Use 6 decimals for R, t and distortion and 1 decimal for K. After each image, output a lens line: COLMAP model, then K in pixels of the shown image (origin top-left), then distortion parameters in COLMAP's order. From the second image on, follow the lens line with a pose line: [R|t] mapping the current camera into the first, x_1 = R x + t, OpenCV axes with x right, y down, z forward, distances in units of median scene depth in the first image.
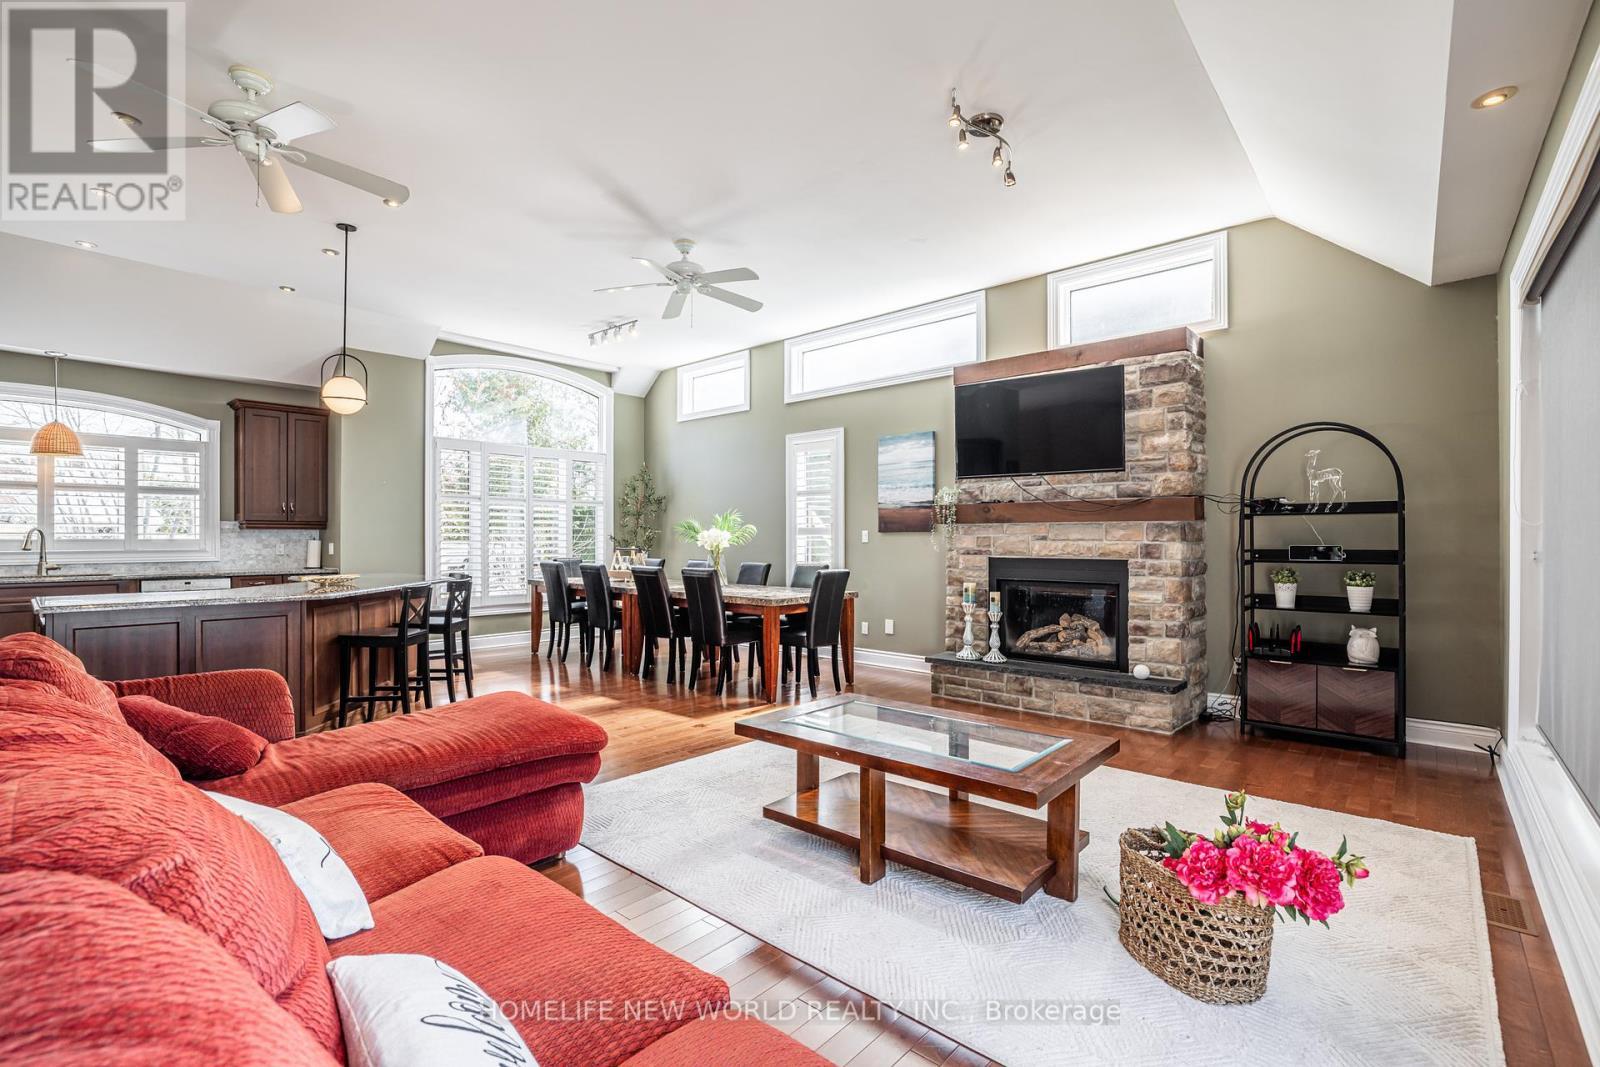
lens RADIAL K [[753.6, 0, 796.8], [0, 753.6, 535.8], [0, 0, 1]] dist [-0.002125, 0.001269]
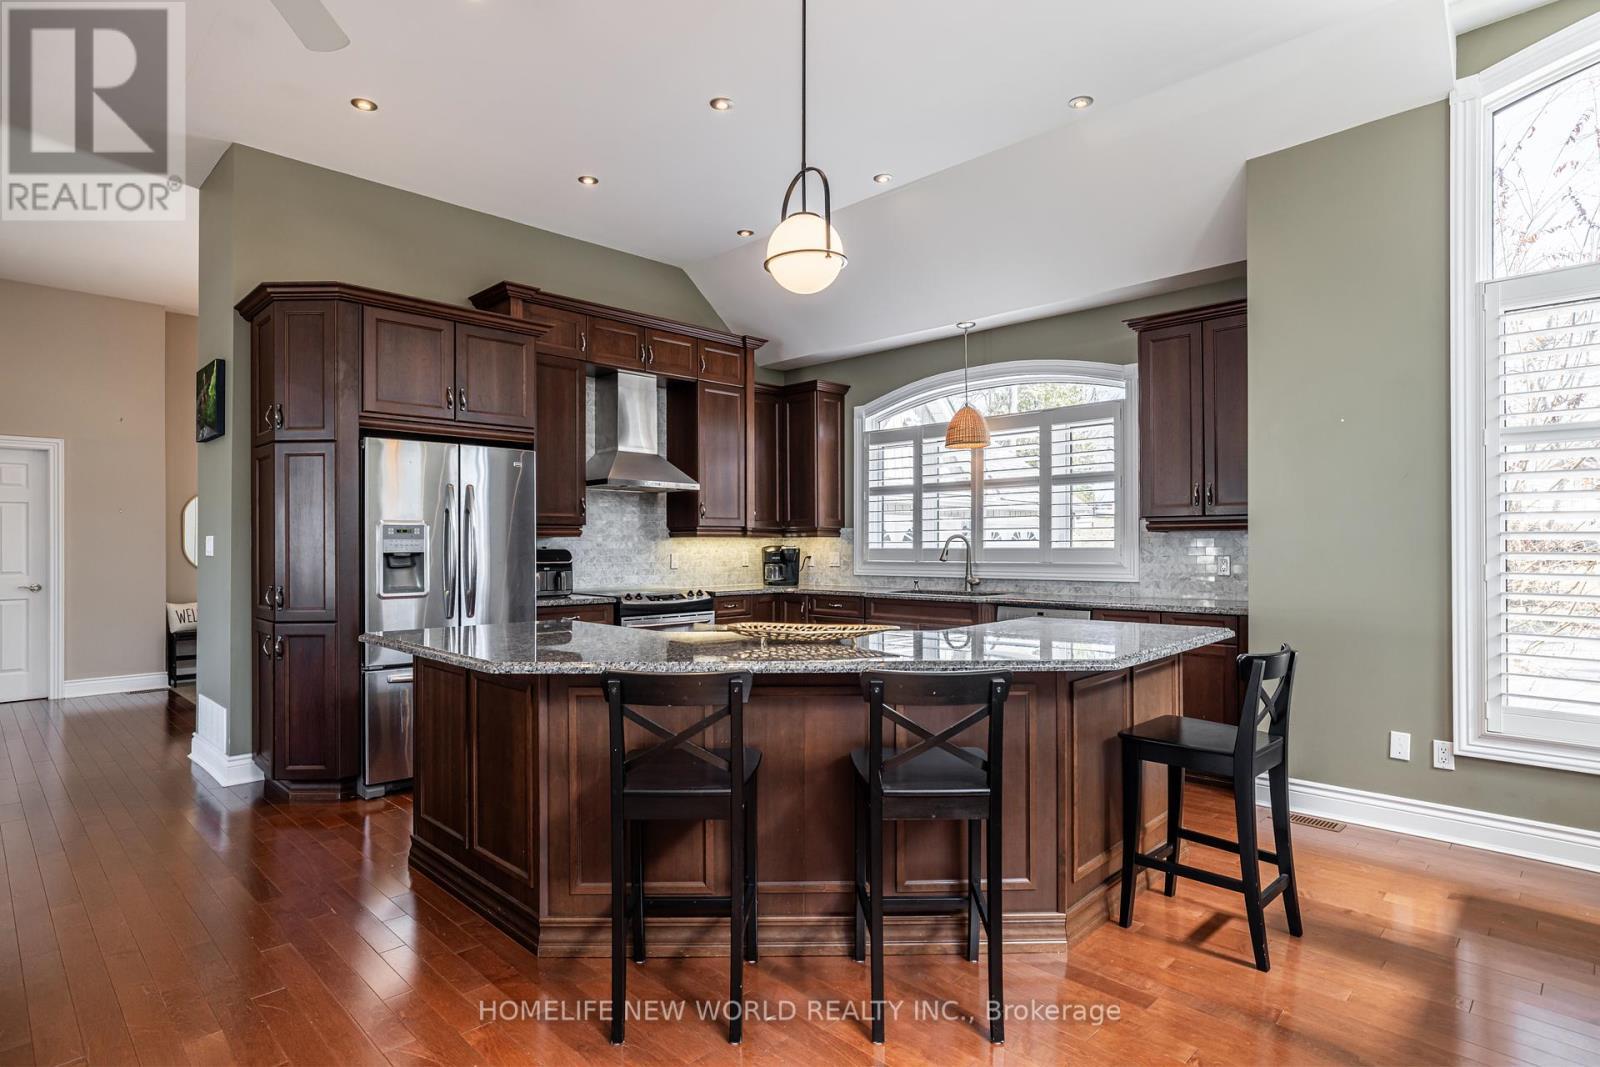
lens RADIAL K [[814.2, 0, 802.5], [0, 814.2, 531.4], [0, 0, 1]] dist [-0.029684, 0.001030]
pose [[-0.043722, -0.019484, -0.998854, -0.070436], [0.002553, 0.999804, -0.019614, 0.002978], [0.999040, -0.003408, -0.043664, 0.757016]]
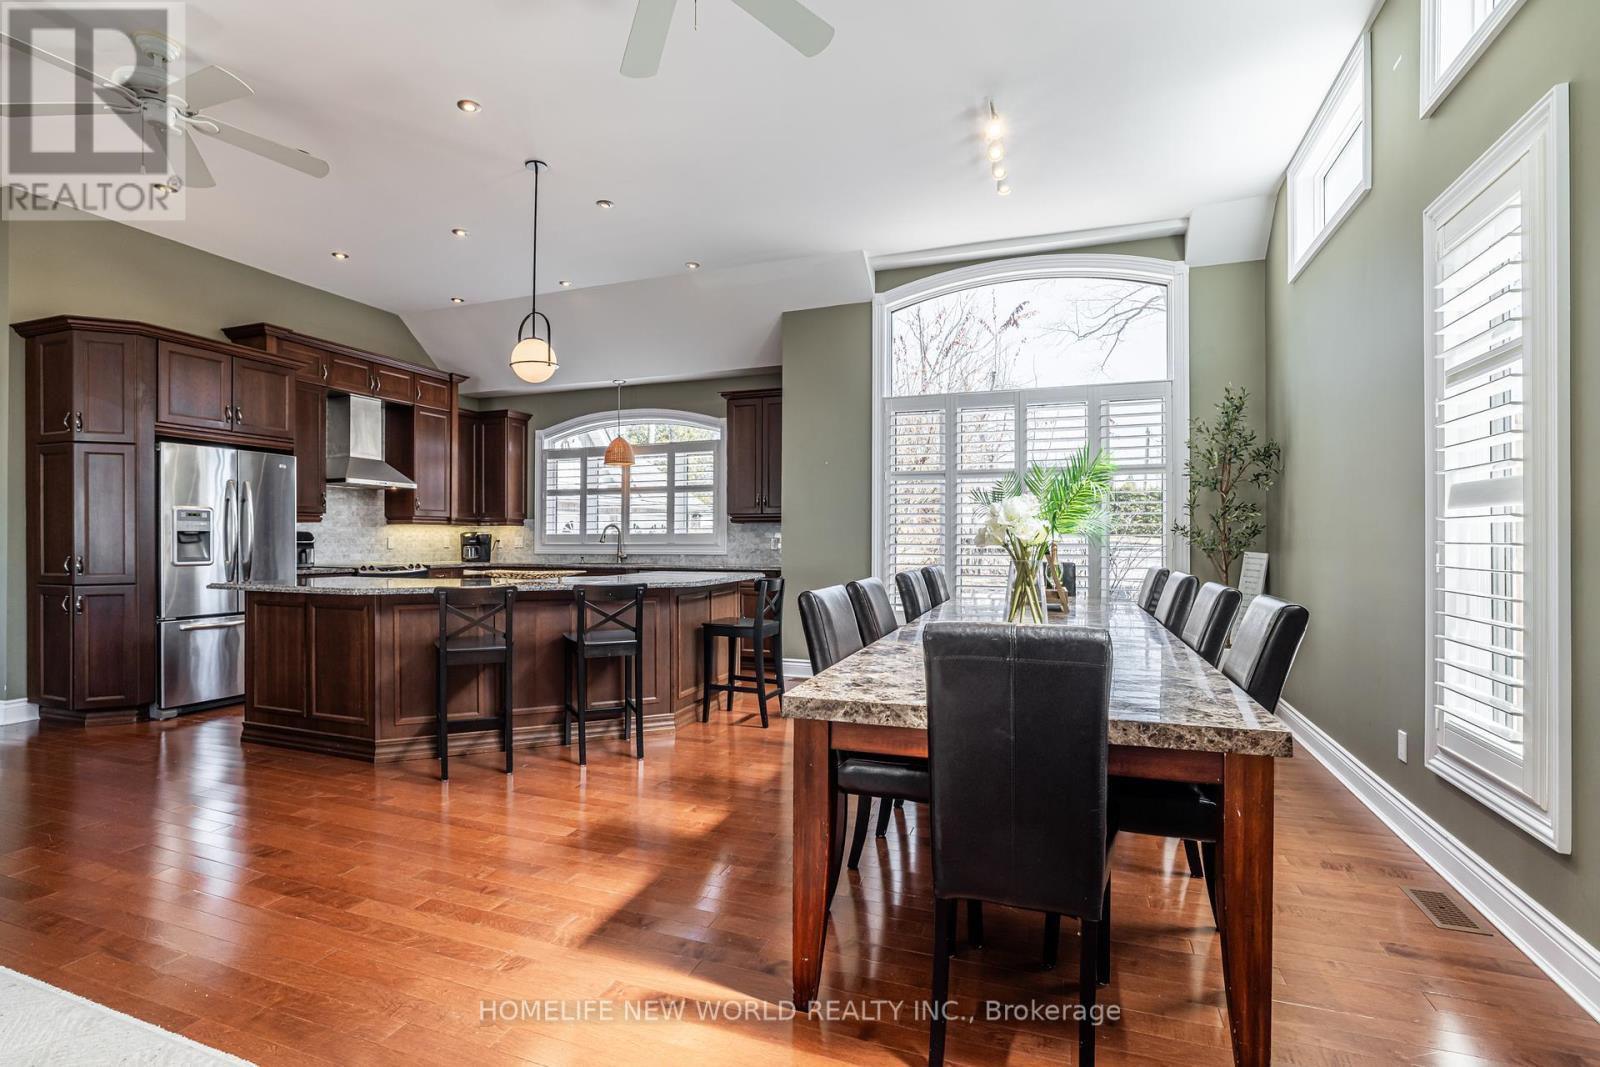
lens RADIAL K [[753.6, 0, 788.3], [0, 753.6, 539.7], [0, 0, 1]] dist [-0.002125, 0.001269]
pose [[0.379746, -0.004400, -0.925080, 0.216604], [0.002177, 0.999990, -0.003862, 0.017430], [0.925088, -0.000547, 0.379752, 0.698418]]
